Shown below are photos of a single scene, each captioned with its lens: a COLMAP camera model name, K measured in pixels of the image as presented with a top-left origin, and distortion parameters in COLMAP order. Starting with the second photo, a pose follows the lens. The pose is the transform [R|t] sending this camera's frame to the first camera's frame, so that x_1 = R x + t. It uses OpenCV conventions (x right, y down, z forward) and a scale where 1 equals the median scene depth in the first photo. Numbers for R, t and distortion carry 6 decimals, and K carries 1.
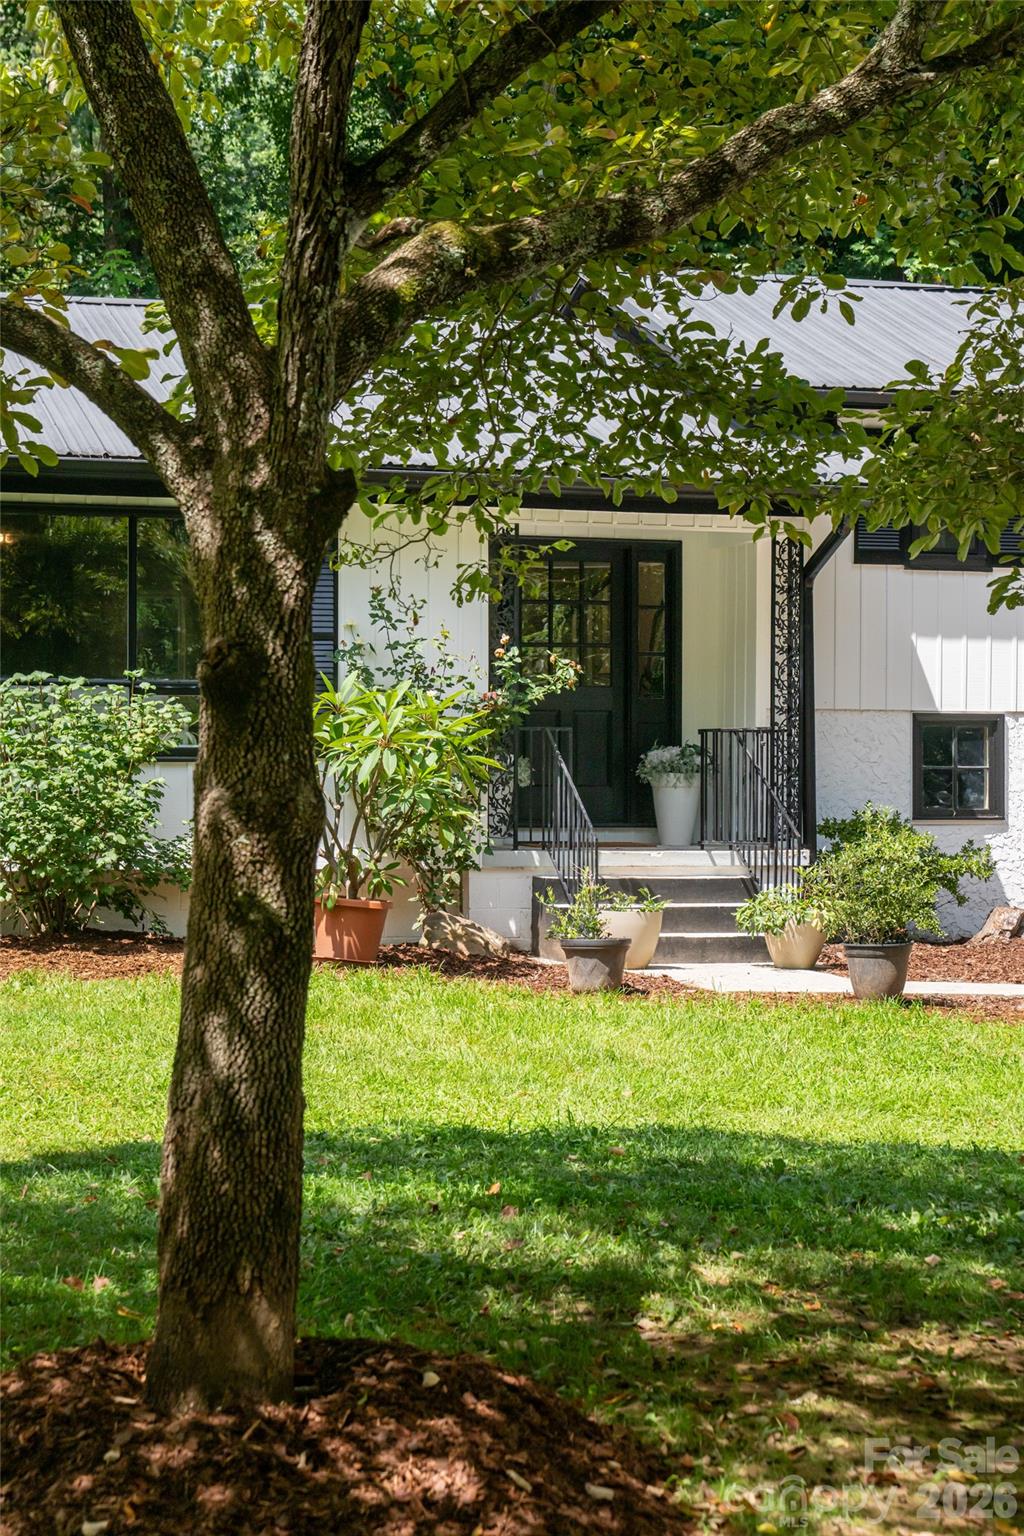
lens RADIAL K [[3187.5, 0, 515.4], [0, 3187.5, 768.5], [0, 0, 1]] dist [-0.013116, 0.000000]
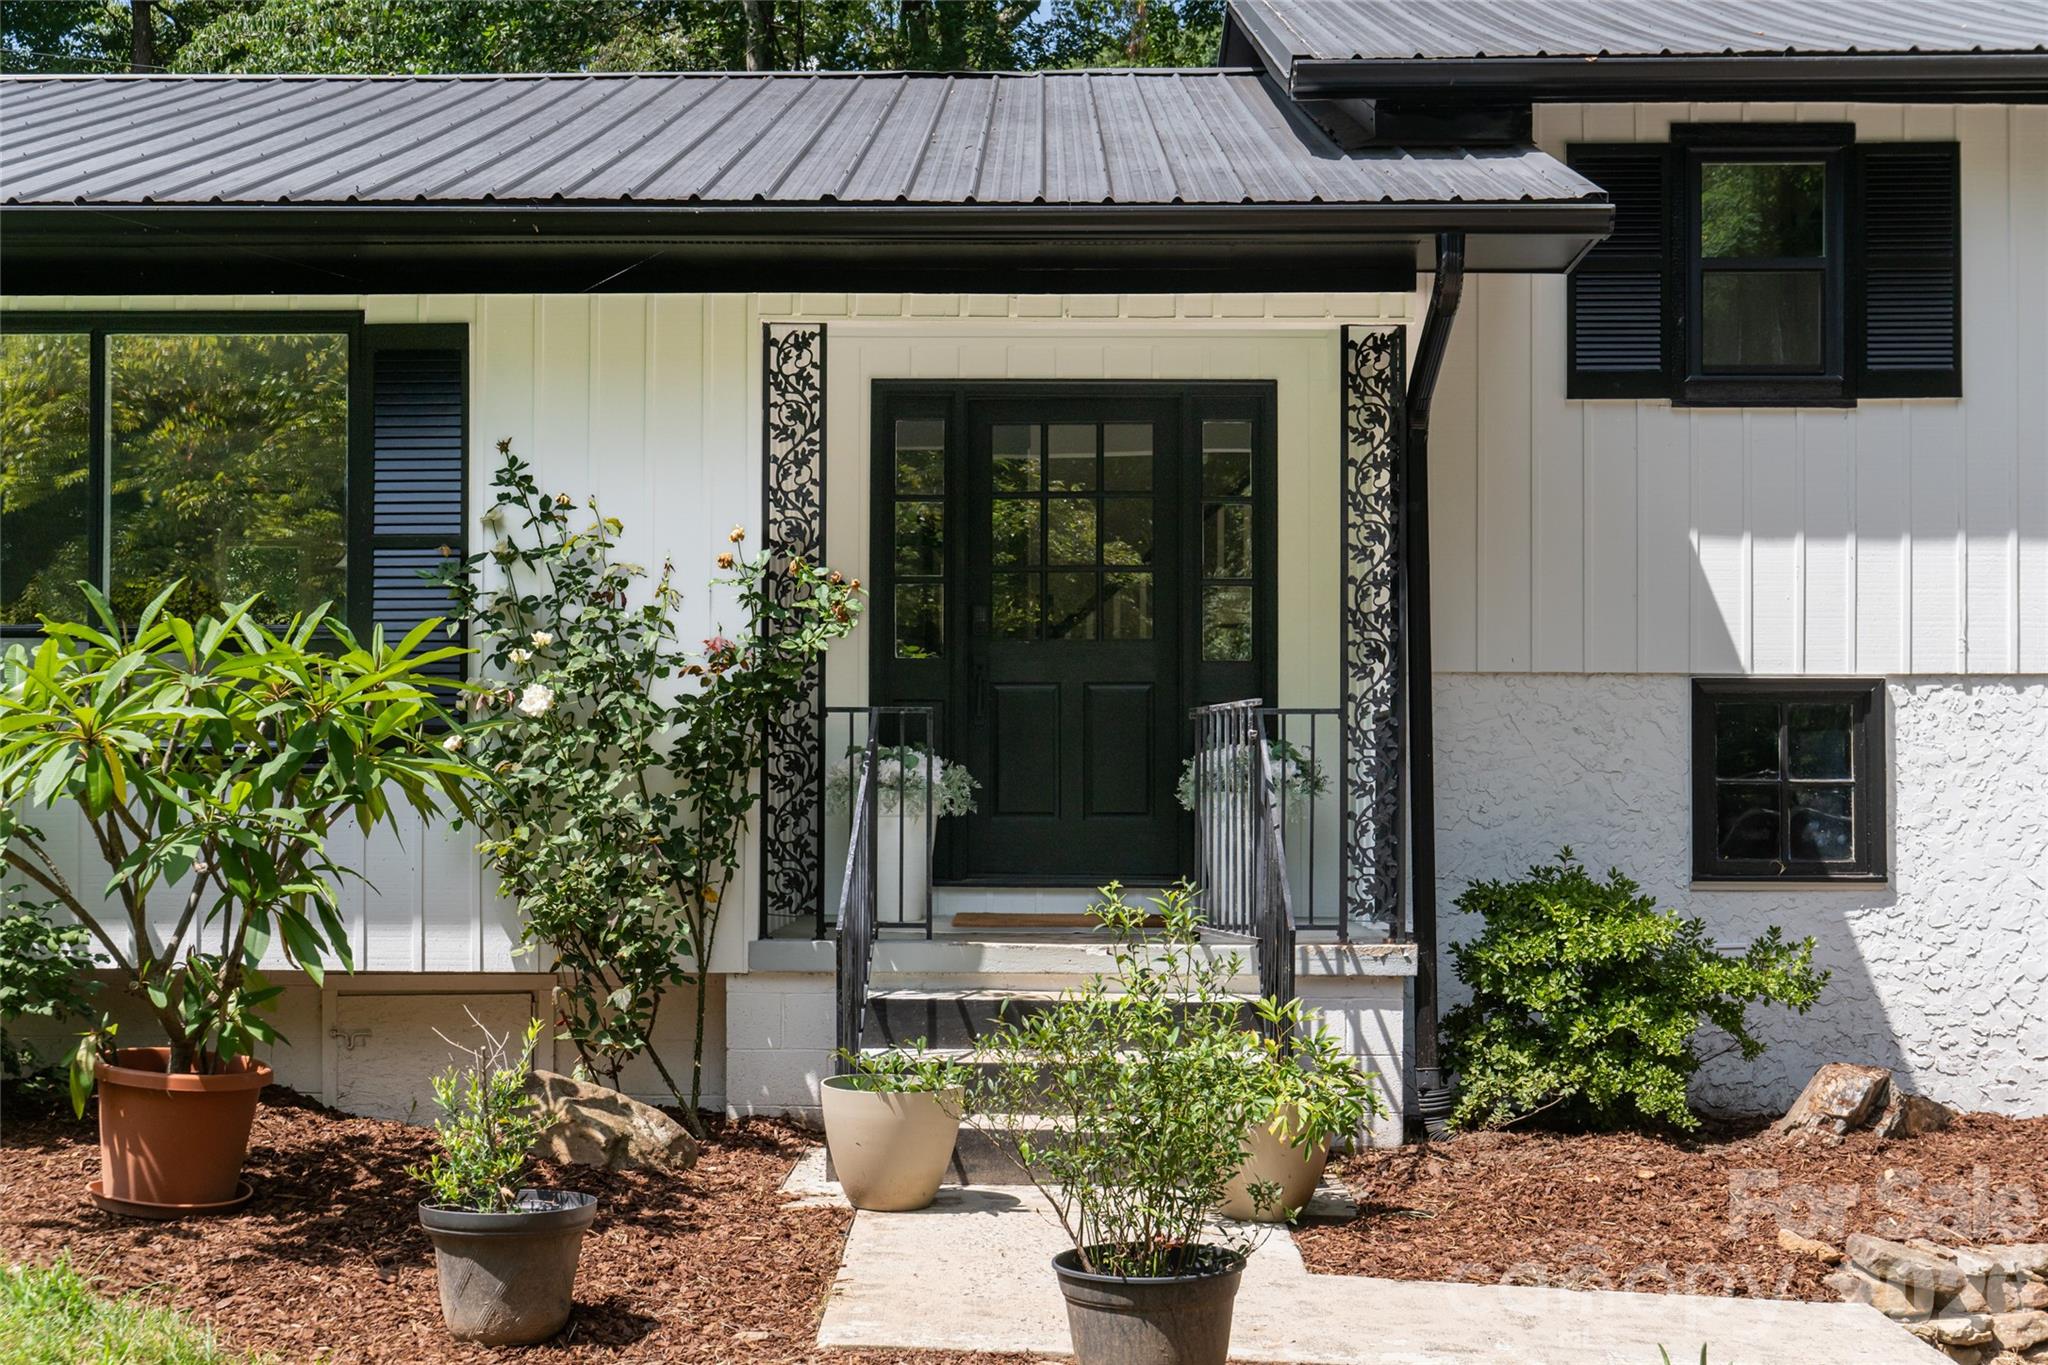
lens RADIAL K [[2525.4, 0, 1021.7], [0, 2525.4, 691.3], [0, 0, 1]] dist [-0.006813, 0.000000]
pose [[0.945749, -0.011965, -0.324678, 0.181472], [0.000941, 0.999418, -0.034090, -0.001321], [0.324897, 0.031935, 0.945210, 0.663507]]
